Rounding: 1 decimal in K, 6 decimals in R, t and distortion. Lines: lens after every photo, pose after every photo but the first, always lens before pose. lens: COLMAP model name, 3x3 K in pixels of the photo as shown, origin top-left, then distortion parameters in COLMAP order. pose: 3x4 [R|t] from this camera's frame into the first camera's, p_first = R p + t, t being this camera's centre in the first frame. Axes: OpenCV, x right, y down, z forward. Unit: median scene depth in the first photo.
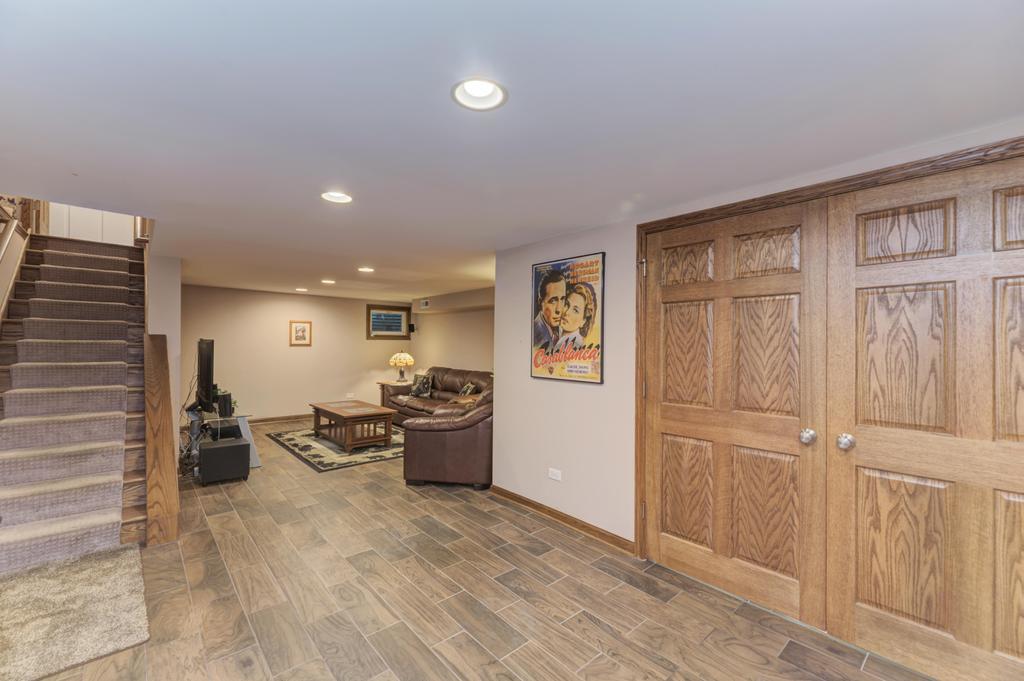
lens RADIAL K [[422.4, 0, 508.8], [0, 422.4, 342.9], [0, 0, 1]] dist [0.007346, -0.000767]
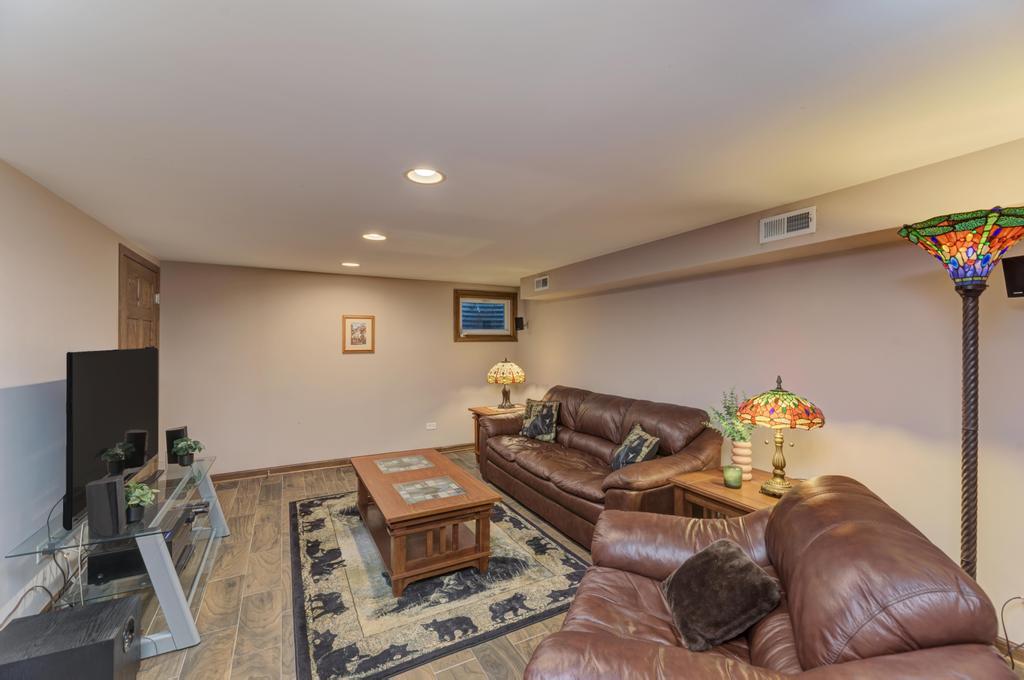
lens RADIAL K [[422.4, 0, 513.3], [0, 422.4, 341.0], [0, 0, 1]] dist [0.007346, -0.000767]
pose [[0.975781, -0.010821, -0.218481, -0.109243], [0.010849, 0.999941, -0.001070, -0.008289], [0.218480, -0.001327, 0.975841, 0.407039]]
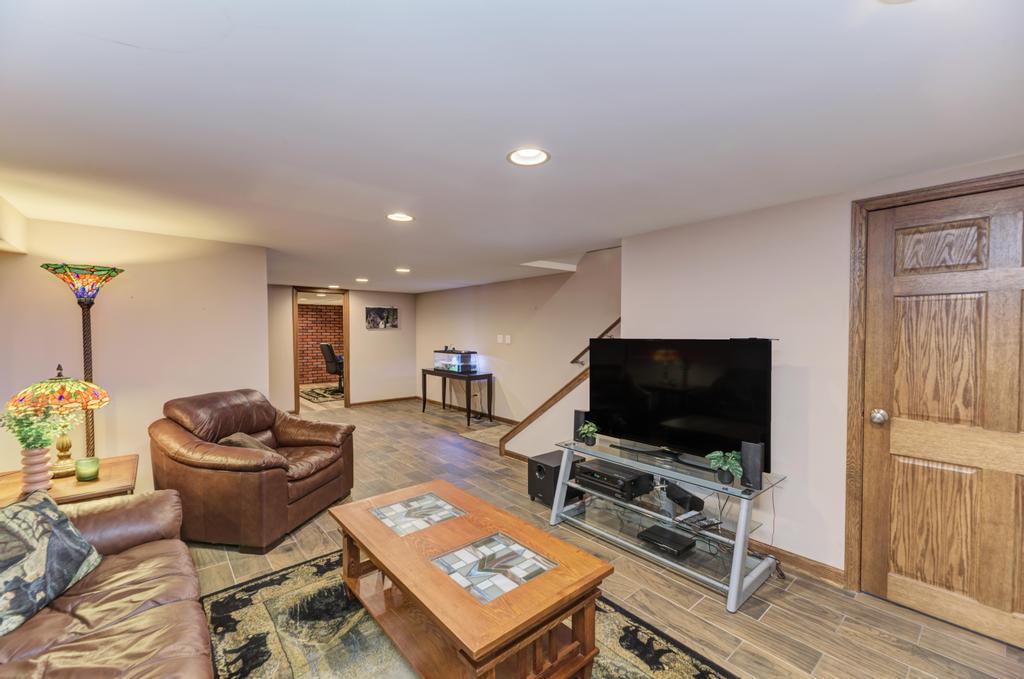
lens RADIAL K [[422.4, 0, 506.7], [0, 422.4, 341.2], [0, 0, 1]] dist [0.007346, -0.000767]
pose [[-0.999553, -0.010939, 0.027808, -0.337846], [-0.010458, 0.999794, 0.017380, -0.007486], [-0.027993, 0.017081, -0.999462, 1.062347]]
